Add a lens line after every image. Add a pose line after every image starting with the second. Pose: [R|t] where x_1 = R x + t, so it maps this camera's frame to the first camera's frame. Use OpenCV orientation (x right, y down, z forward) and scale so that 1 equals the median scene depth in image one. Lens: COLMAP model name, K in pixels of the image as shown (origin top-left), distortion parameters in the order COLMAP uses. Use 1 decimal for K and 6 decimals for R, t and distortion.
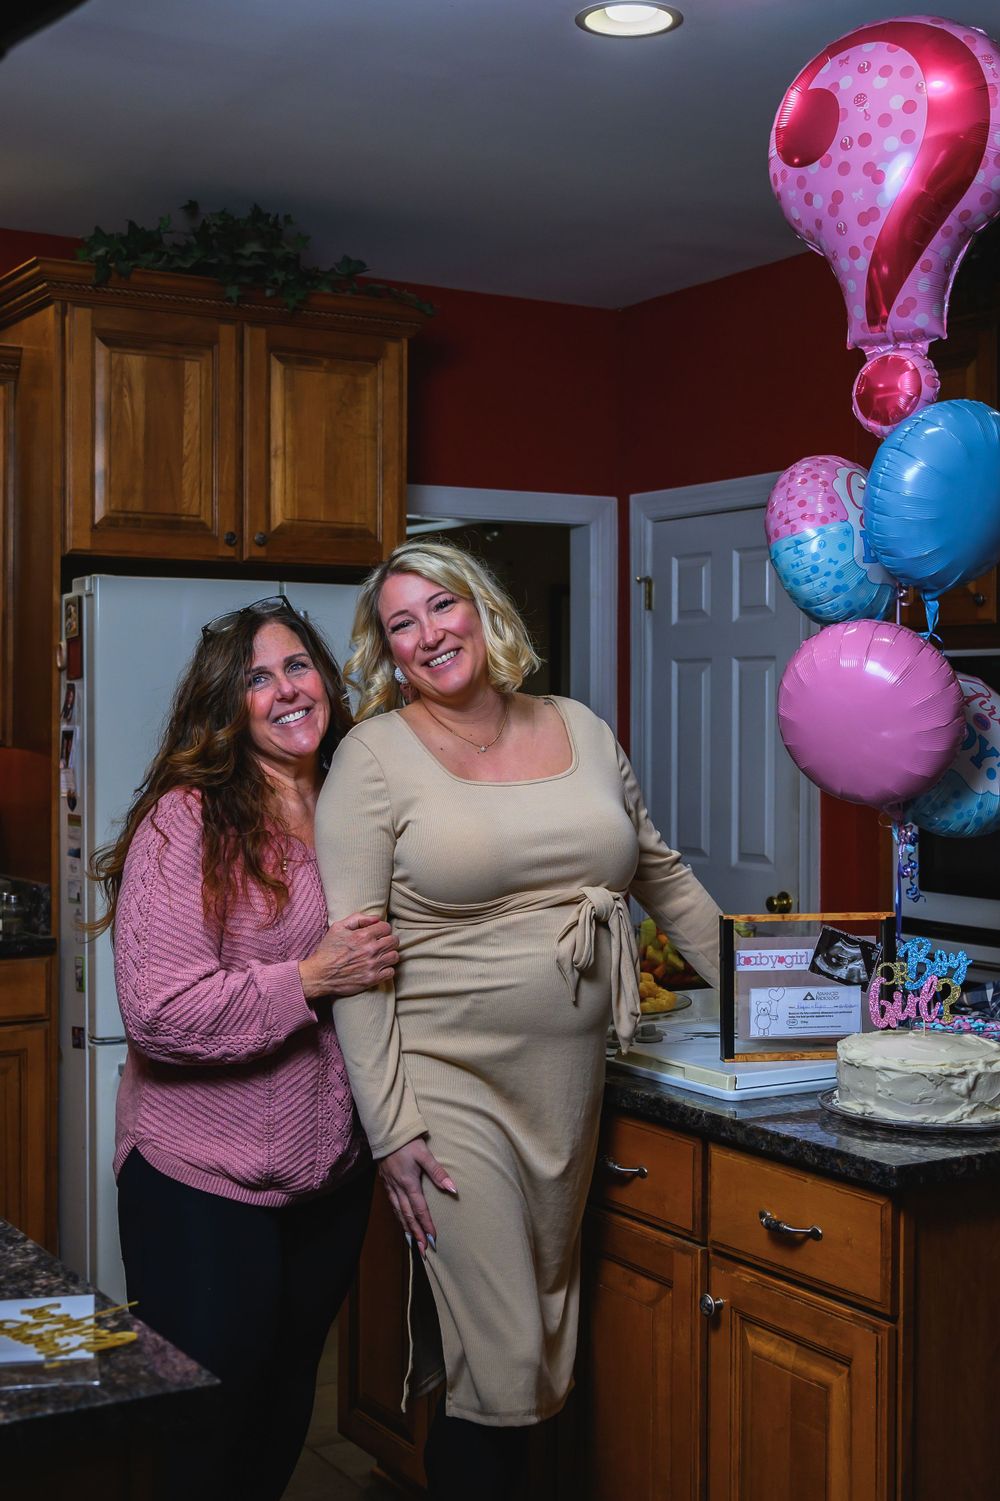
lens RADIAL K [[1953.9, 0, 500.0], [0, 1953.9, 750.5], [0, 0, 1]] dist [-0.000497, 0.003842]
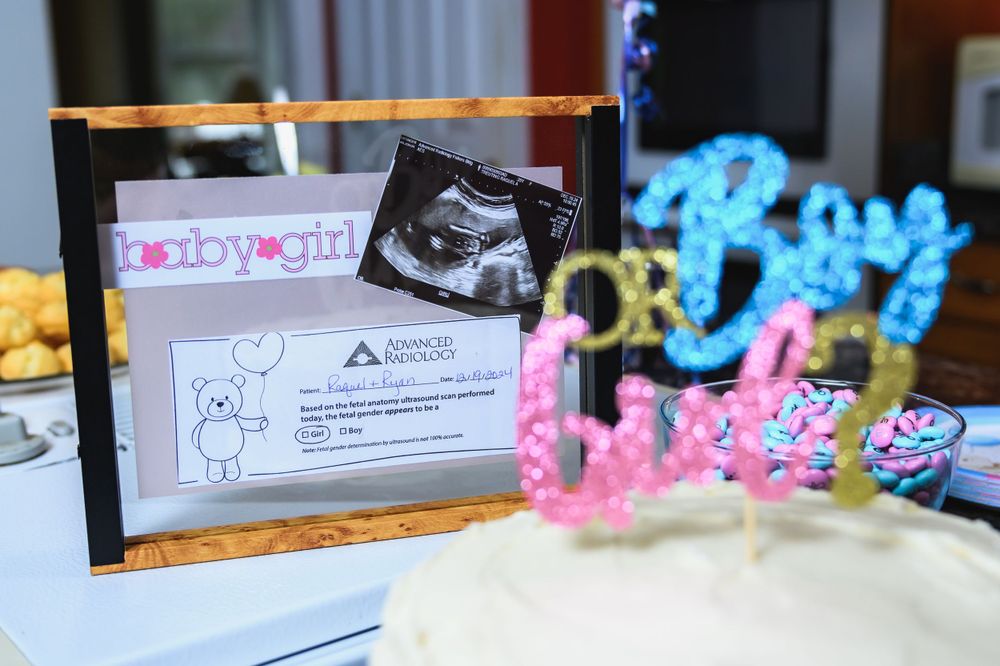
lens RADIAL K [[1240.1, 0, 500.0], [0, 1240.1, 333.0], [0, 0, 1]] dist [0.008434, -0.036445]
pose [[0.993248, -0.041613, 0.108292, 0.157892], [0.020906, 0.982375, 0.185746, 0.083389], [-0.114113, -0.182228, 0.976612, 0.789521]]
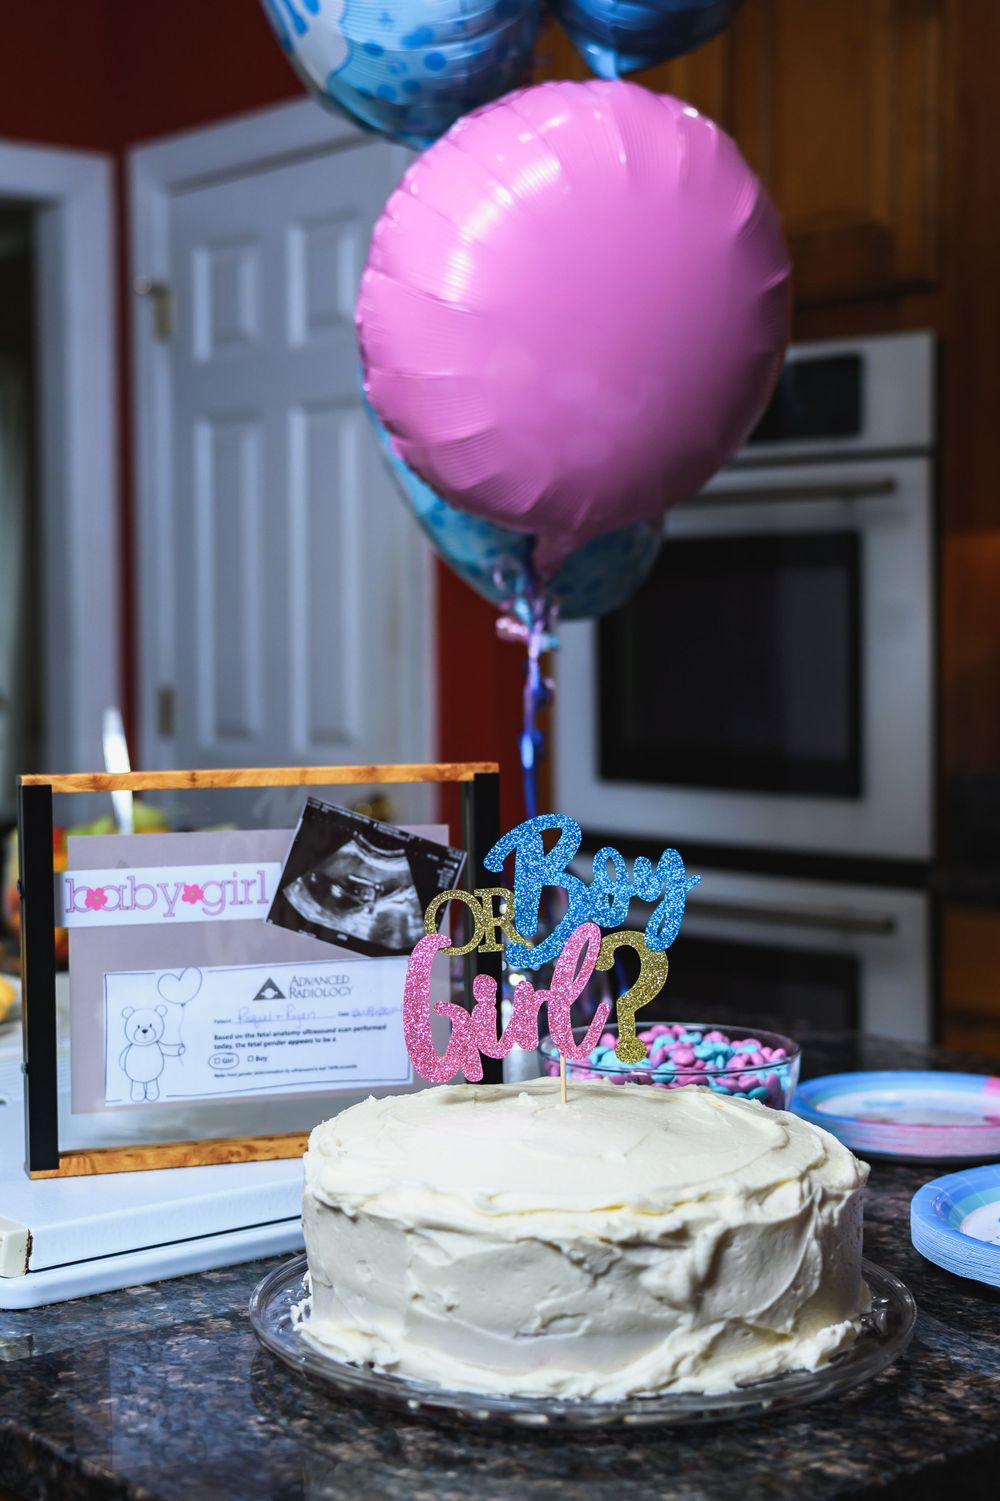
lens RADIAL K [[2330.1, 0, 500.0], [0, 2330.1, 750.5], [0, 0, 1]] dist [0.028455, -0.040208]
pose [[0.987023, -0.015146, 0.159866, 0.130520], [0.009455, 0.999296, 0.036298, 0.064318], [-0.160303, -0.034315, 0.986471, 0.554006]]
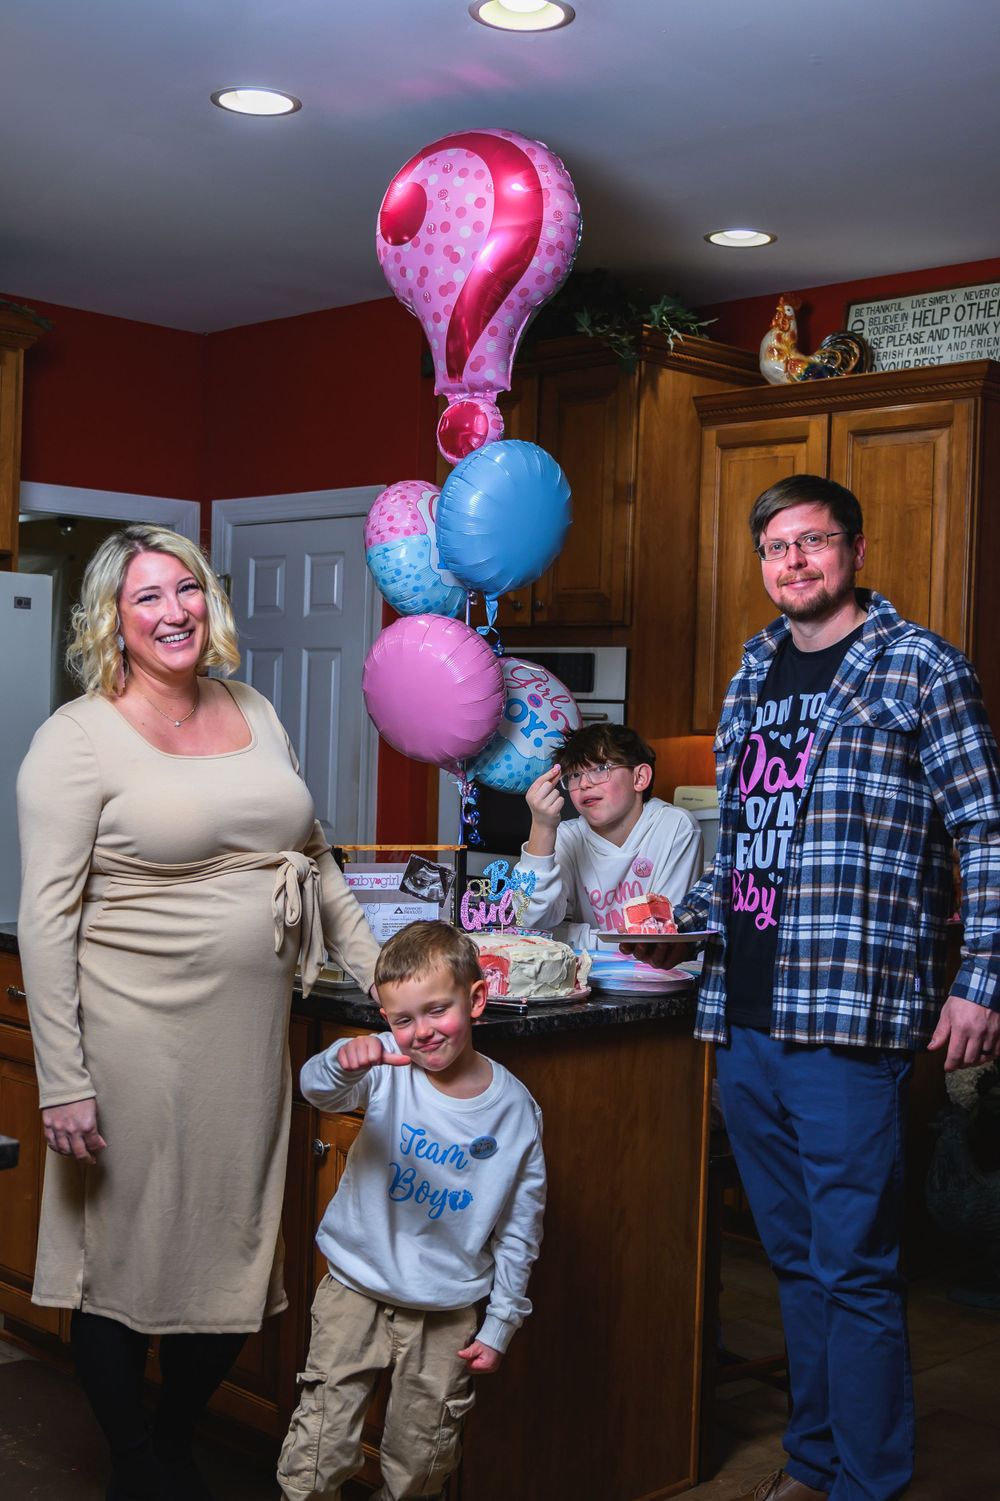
lens RADIAL K [[1917.8, 0, 500.0], [0, 1917.8, 750.5], [0, 0, 1]] dist [-0.009189, 0.045995]
pose [[0.968672, 0.018640, 0.247643, -0.086155], [-0.018524, 0.999824, -0.002797, 0.024871], [-0.247651, -0.001878, 0.968847, -0.211282]]
